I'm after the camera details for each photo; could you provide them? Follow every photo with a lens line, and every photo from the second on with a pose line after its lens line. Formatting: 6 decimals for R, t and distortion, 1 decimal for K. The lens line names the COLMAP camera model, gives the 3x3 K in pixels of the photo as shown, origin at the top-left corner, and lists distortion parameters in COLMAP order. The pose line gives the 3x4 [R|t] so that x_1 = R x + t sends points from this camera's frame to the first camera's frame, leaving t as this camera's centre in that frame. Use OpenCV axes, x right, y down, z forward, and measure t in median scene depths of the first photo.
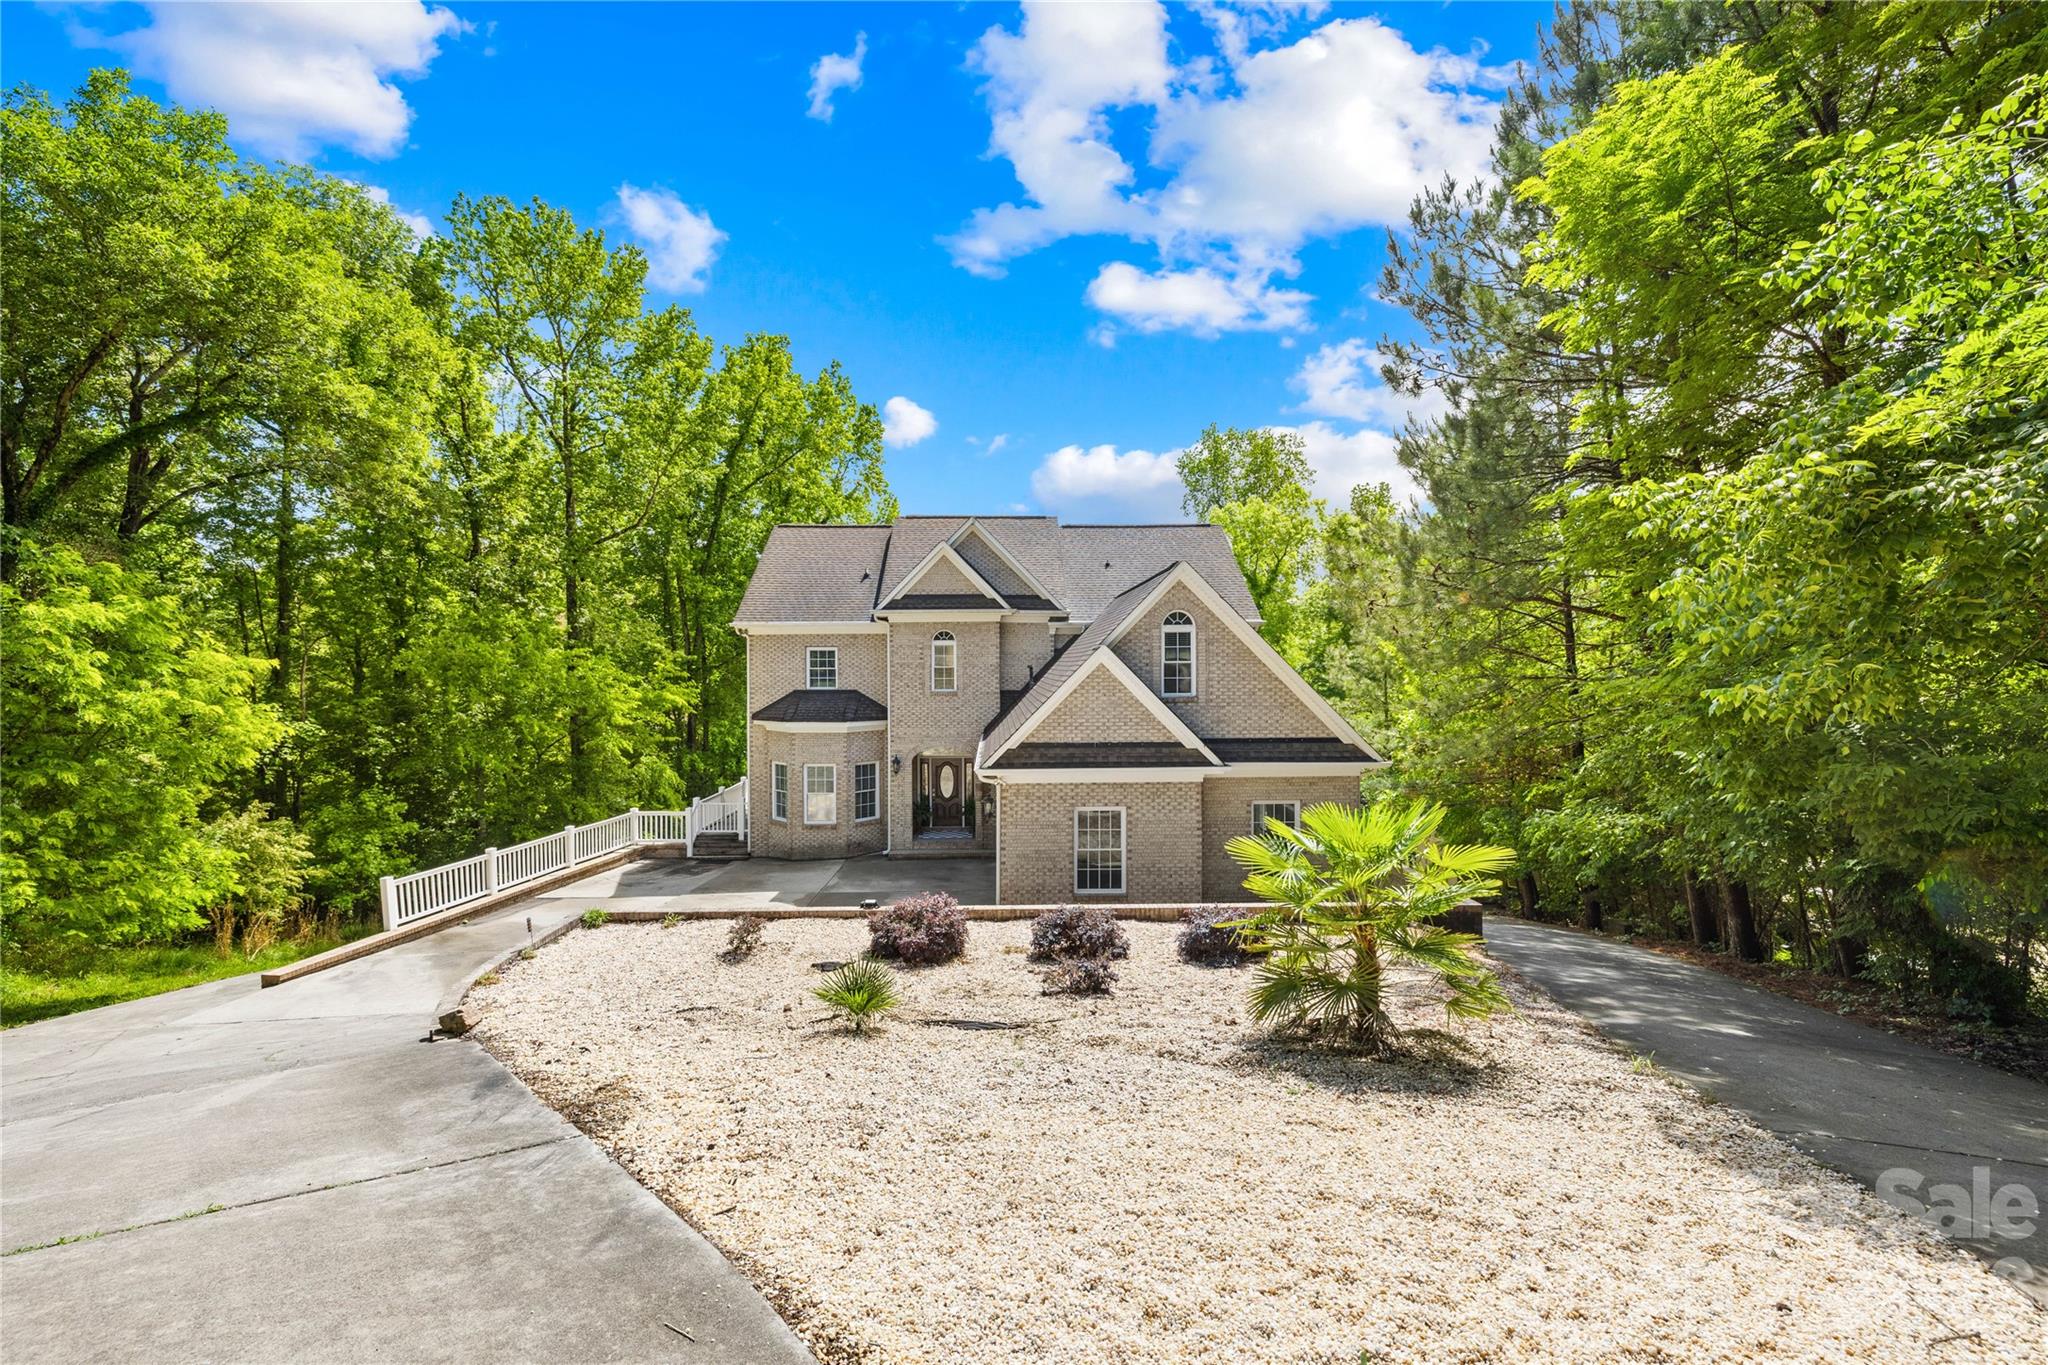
lens RADIAL K [[877.6, 0, 1013.1], [0, 877.6, 690.8], [0, 0, 1]] dist [0.000683, 0.000687]
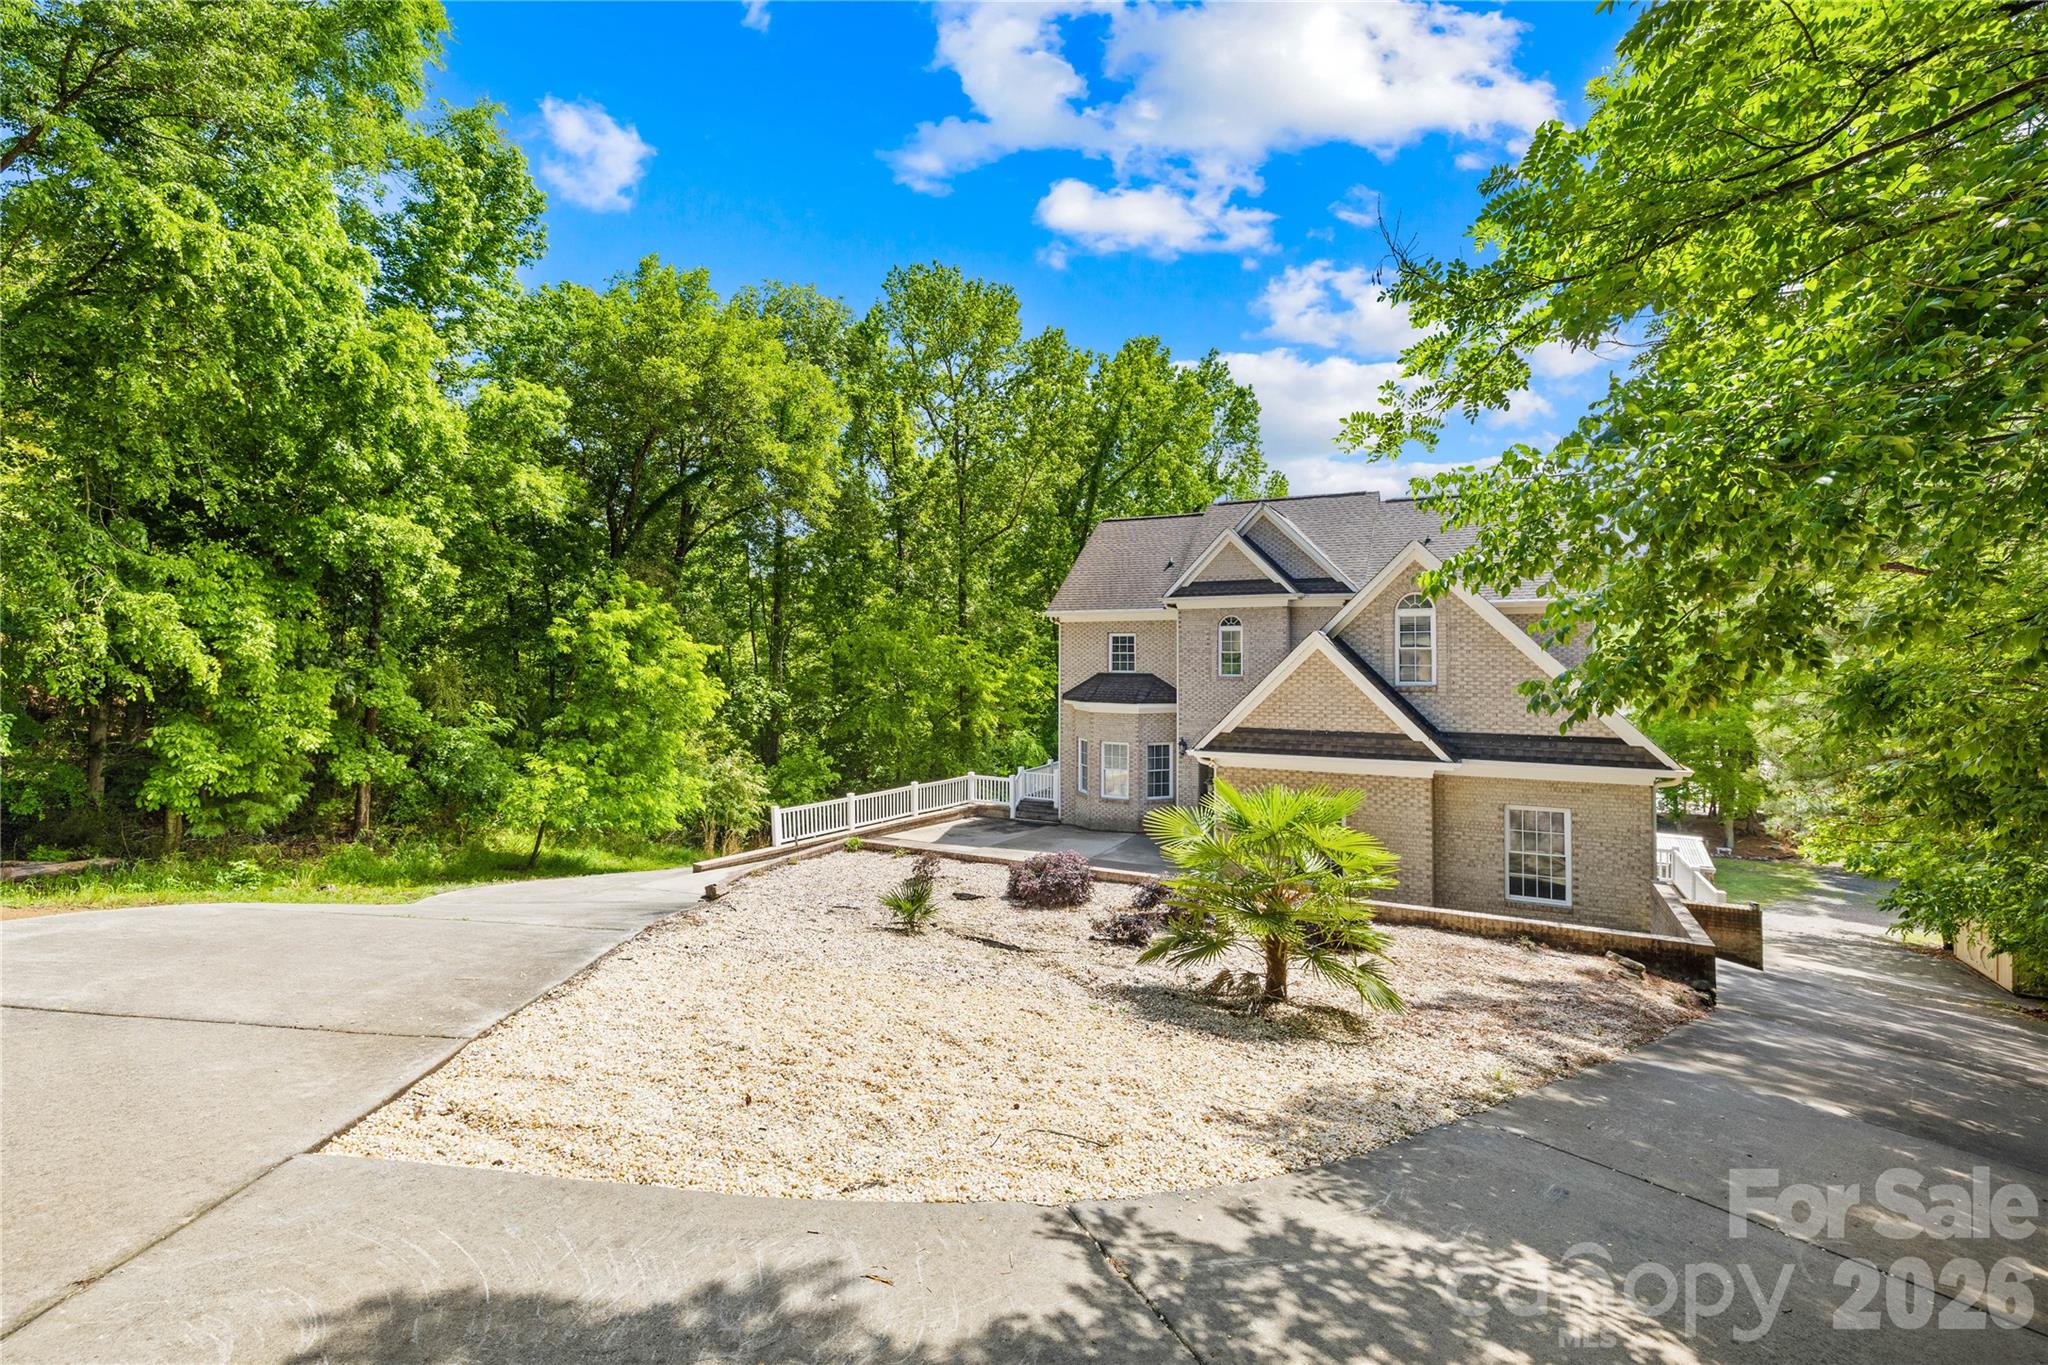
lens RADIAL K [[877.6, 0, 964.4], [0, 877.6, 655.4], [0, 0, 1]] dist [0.000683, 0.000687]
pose [[0.872673, 0.005257, -0.488276, 0.151832], [-0.015868, 0.999719, -0.017596, -0.001128], [0.488047, 0.023103, 0.872512, -0.031765]]
